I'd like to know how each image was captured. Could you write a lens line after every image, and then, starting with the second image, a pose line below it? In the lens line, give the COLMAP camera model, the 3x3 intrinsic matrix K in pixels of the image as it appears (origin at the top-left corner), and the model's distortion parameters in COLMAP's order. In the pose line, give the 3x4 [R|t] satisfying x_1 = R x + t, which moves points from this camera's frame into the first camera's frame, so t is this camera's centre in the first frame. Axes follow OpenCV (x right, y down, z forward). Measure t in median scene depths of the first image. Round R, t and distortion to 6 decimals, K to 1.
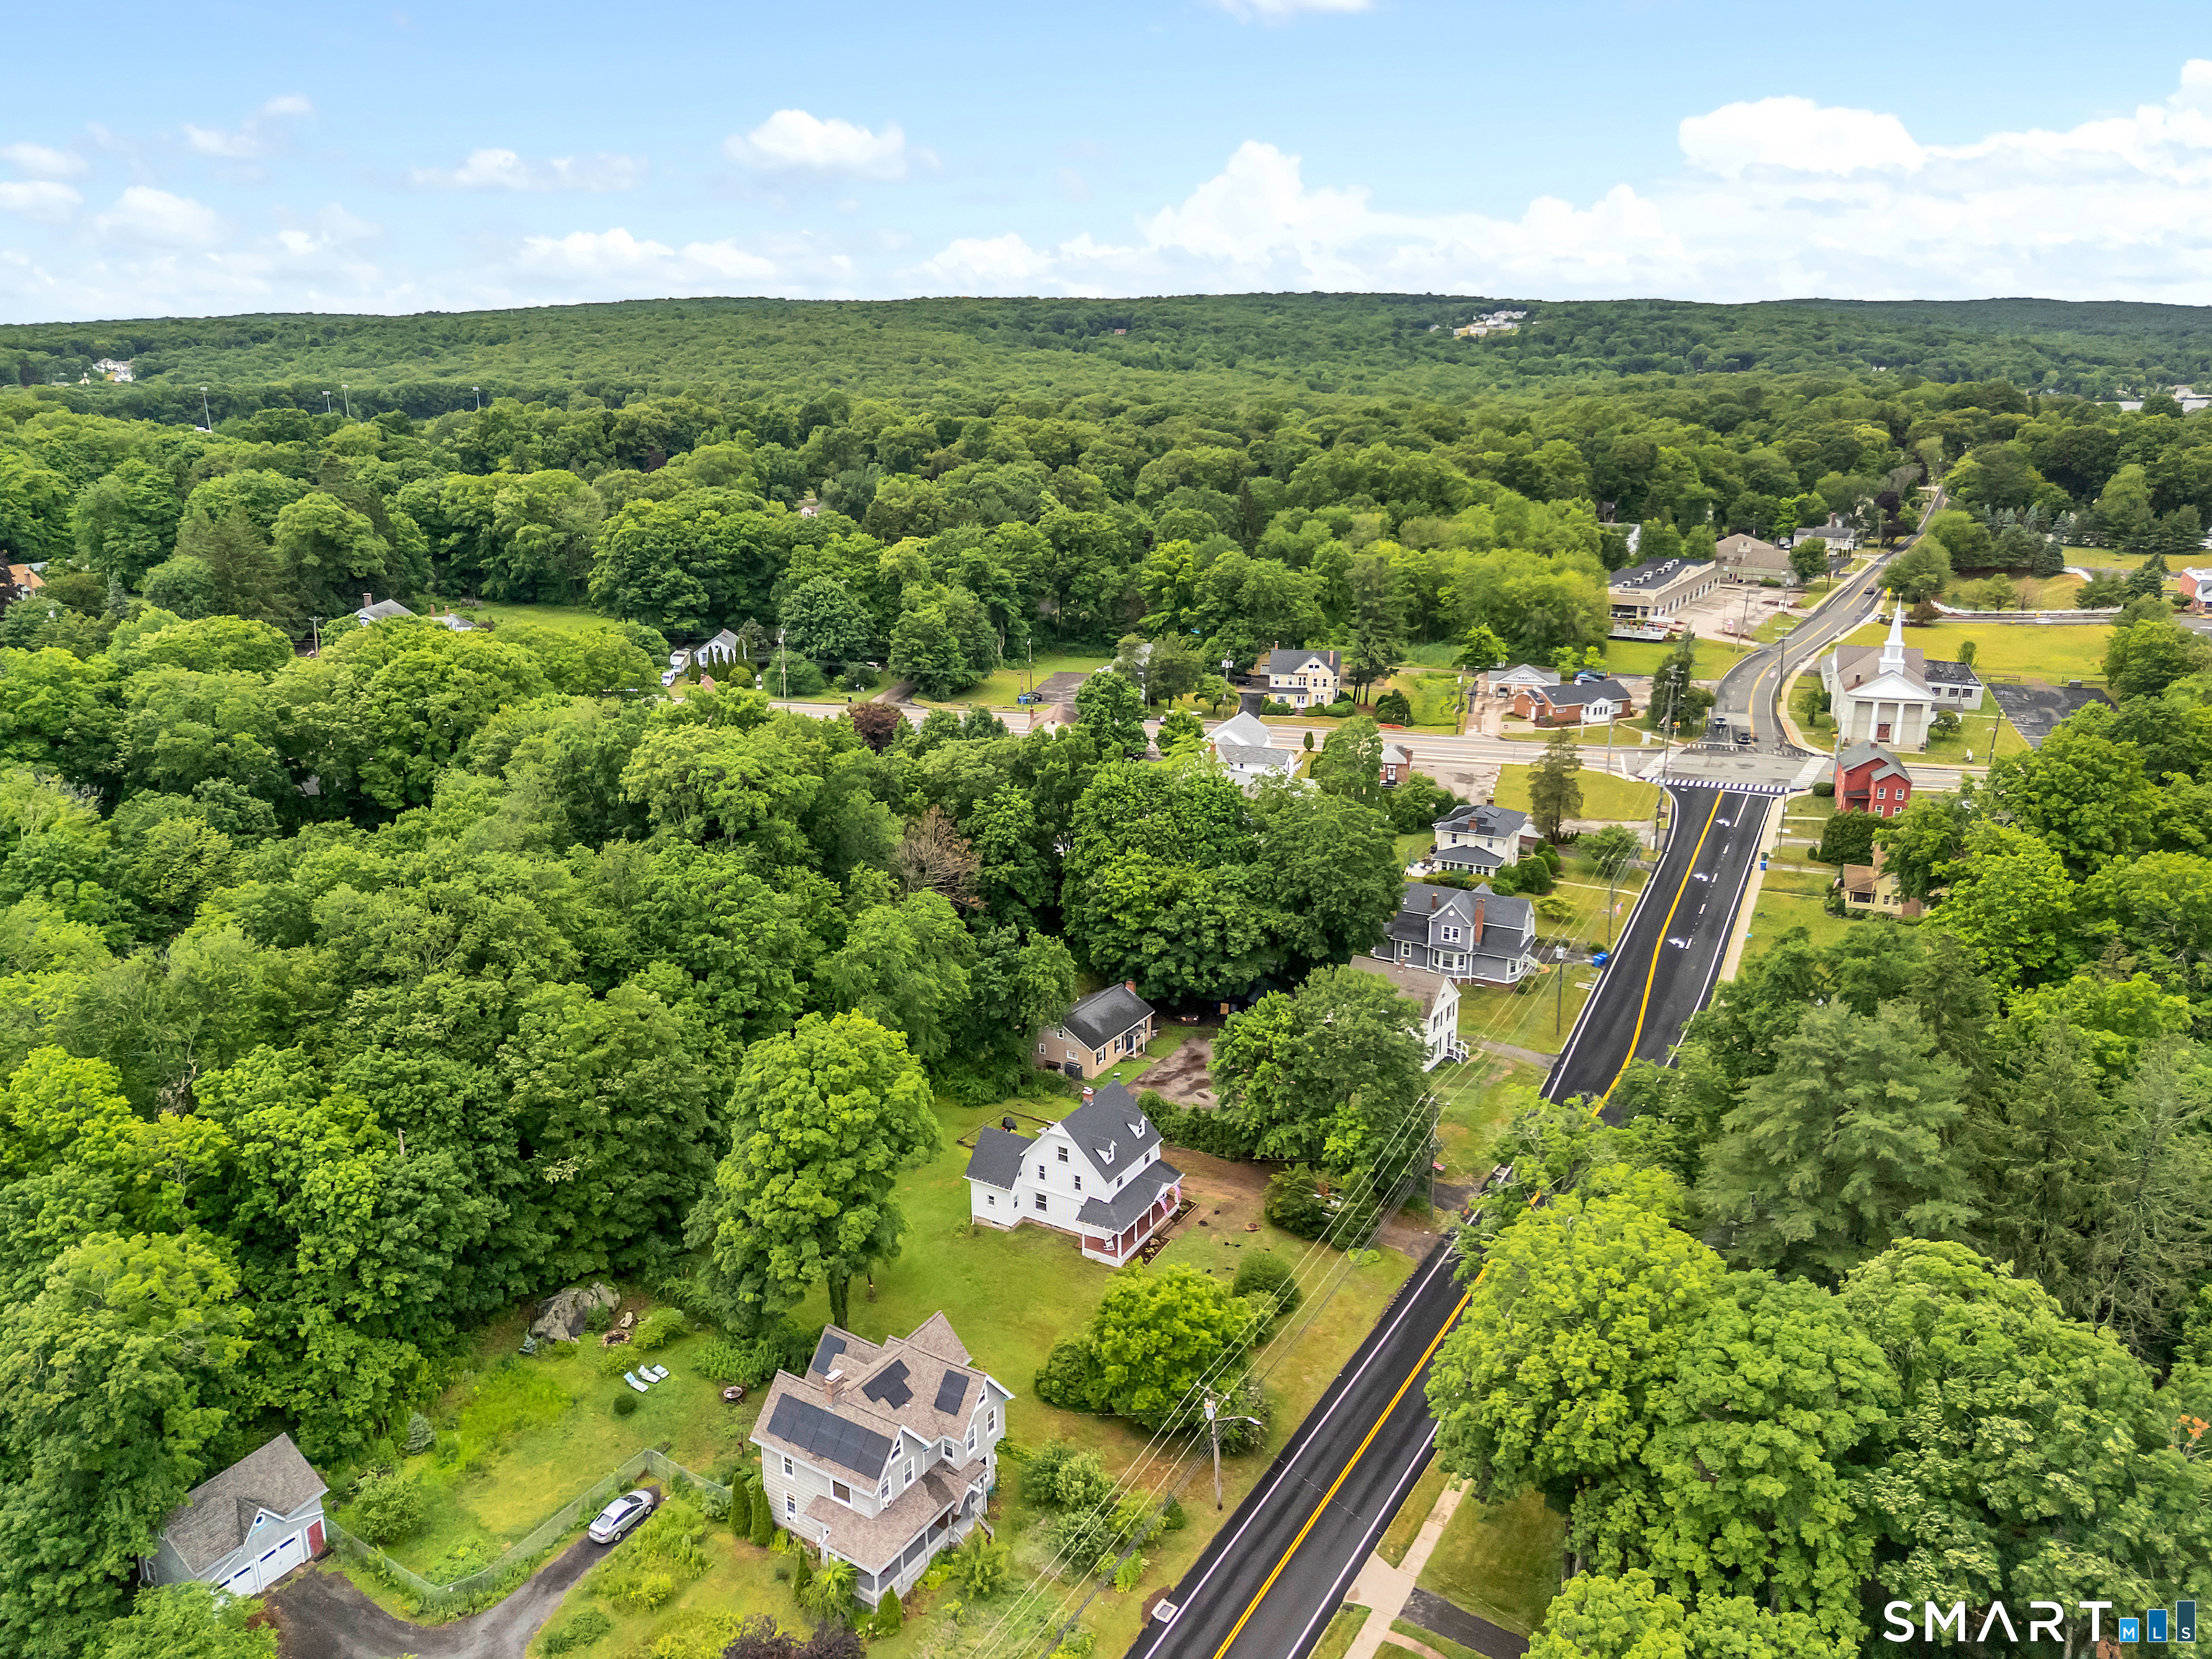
lens RADIAL K [[1655.1, 0, 1106.0], [0, 1655.1, 829.5], [0, 0, 1]] dist [0.098810, -0.107544]
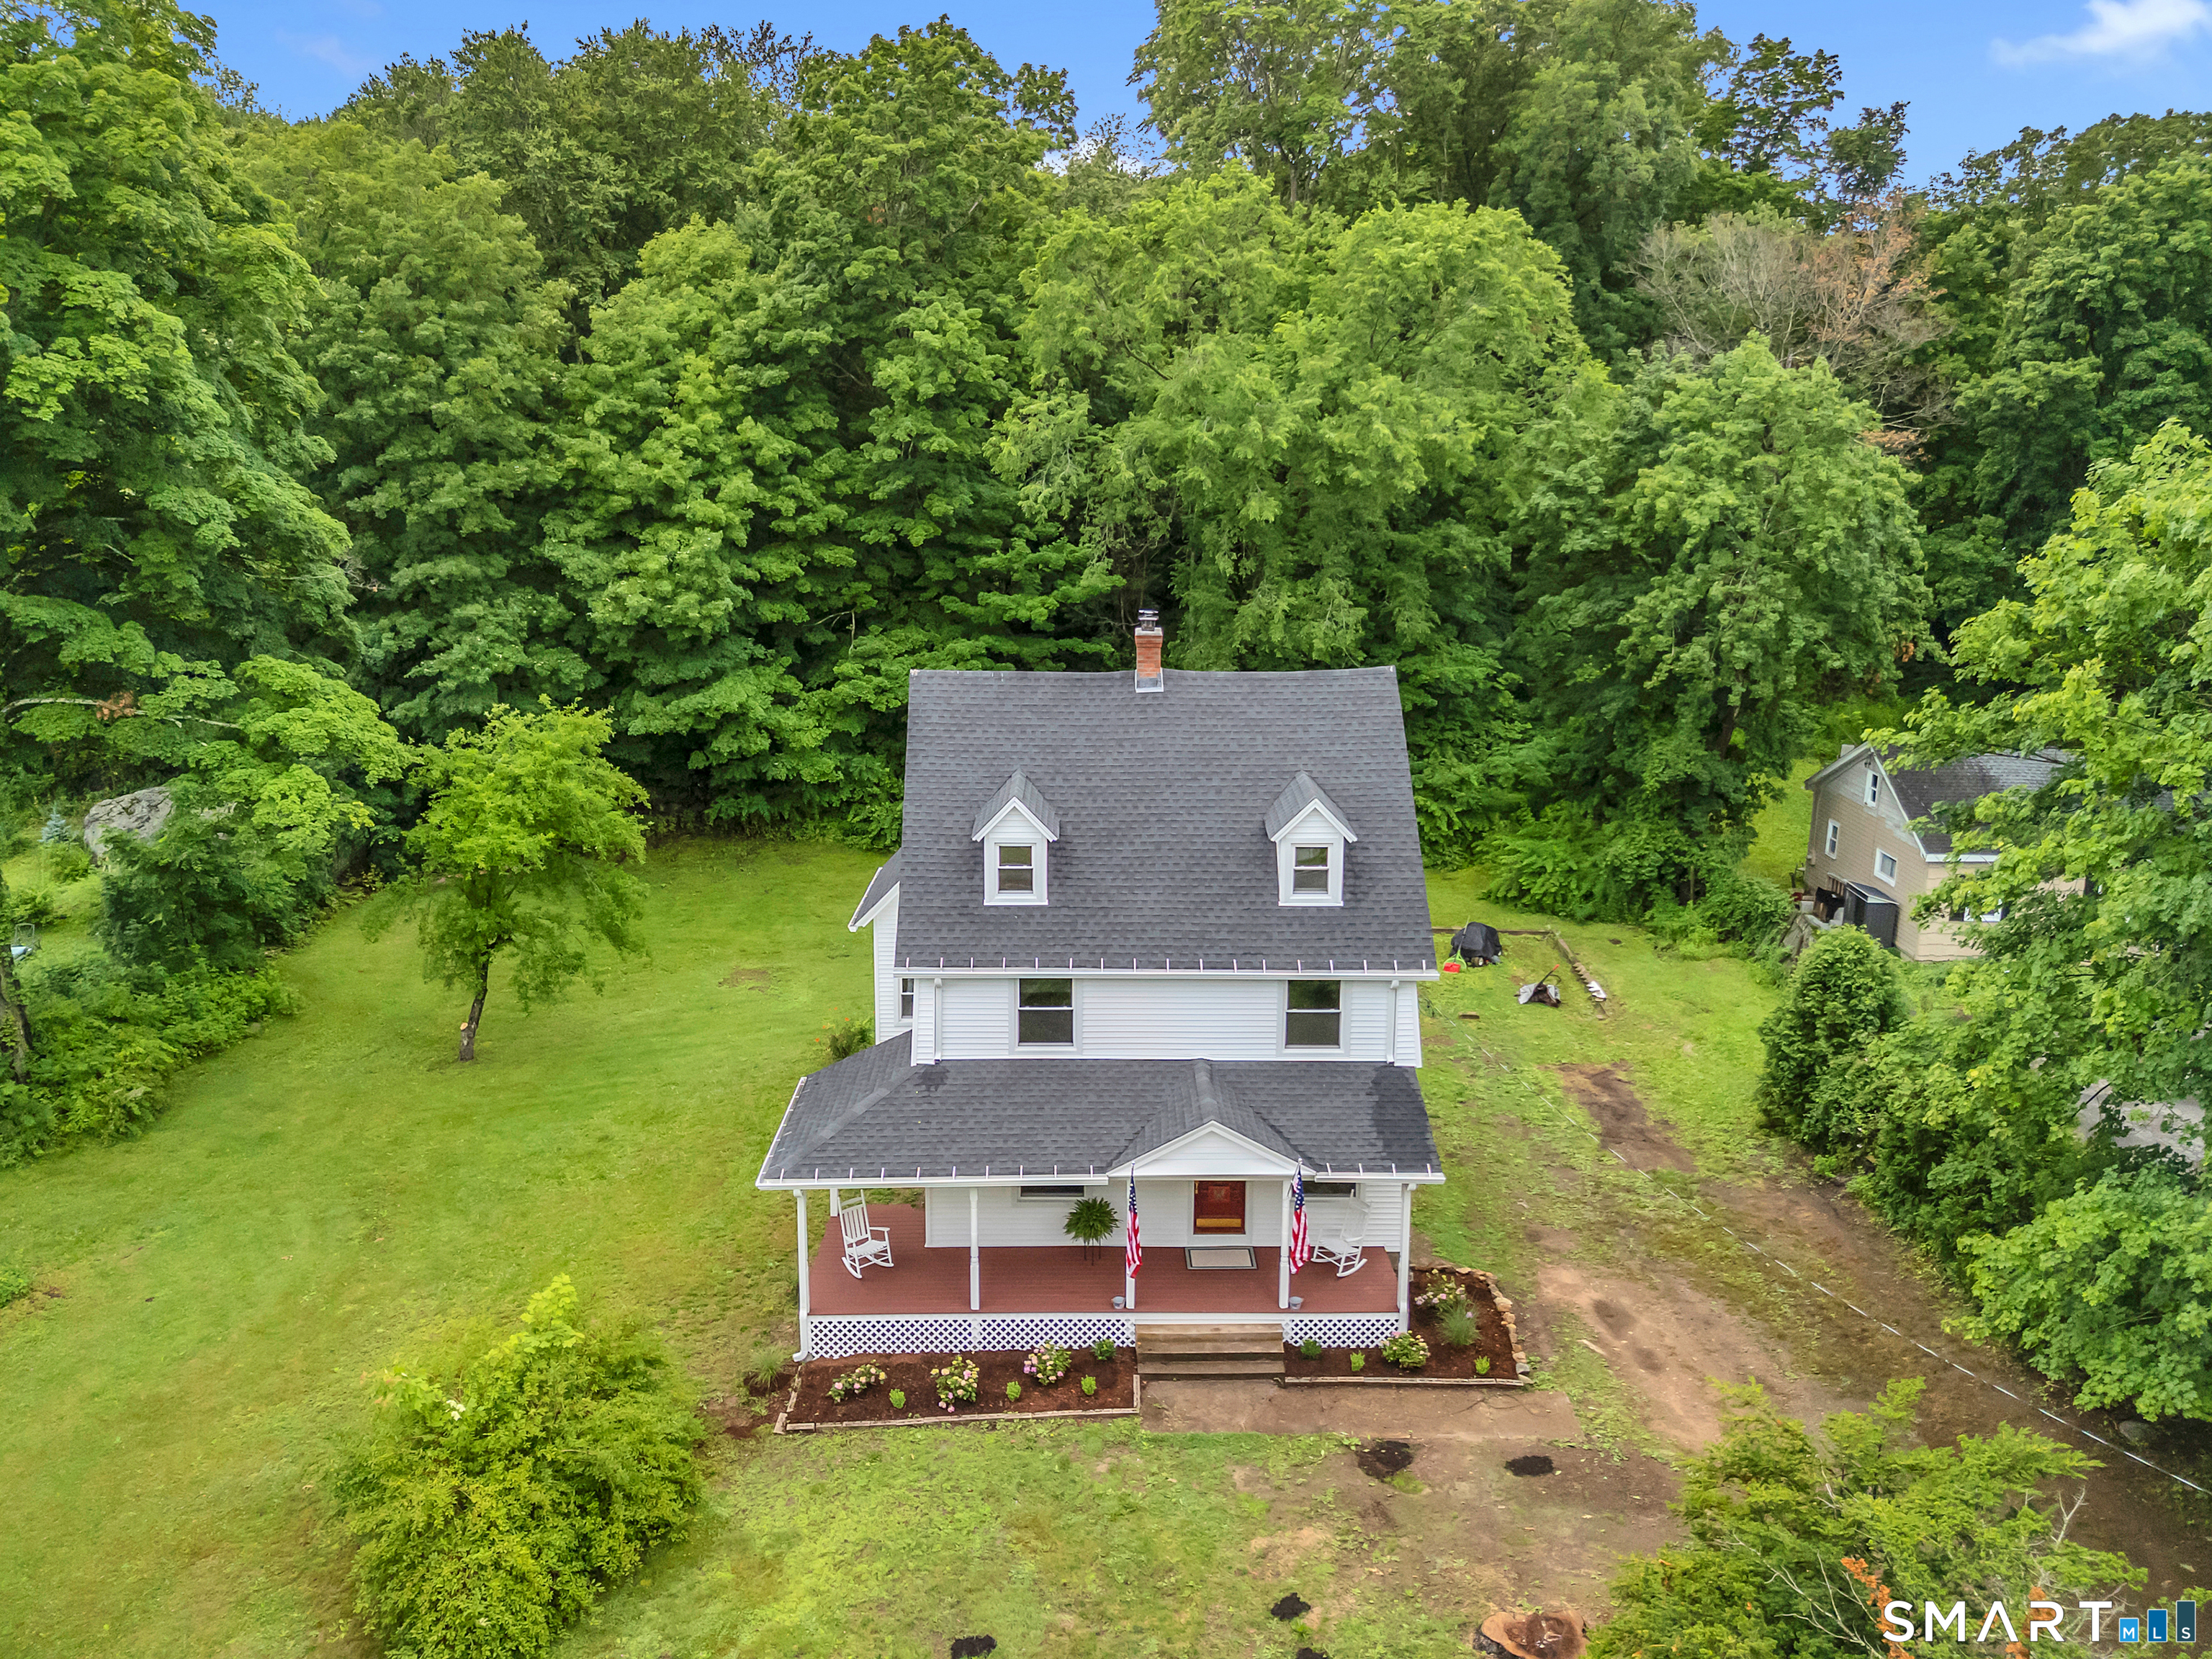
lens RADIAL K [[1611.6, 0, 1134.1], [0, 1611.6, 856.0], [0, 0, 1]] dist [0.082650, -0.091421]
pose [[0.513312, 0.228930, -0.827104, 0.142218], [-0.259250, 0.960102, 0.104848, 0.133695], [0.818108, 0.160607, 0.552182, 0.712553]]
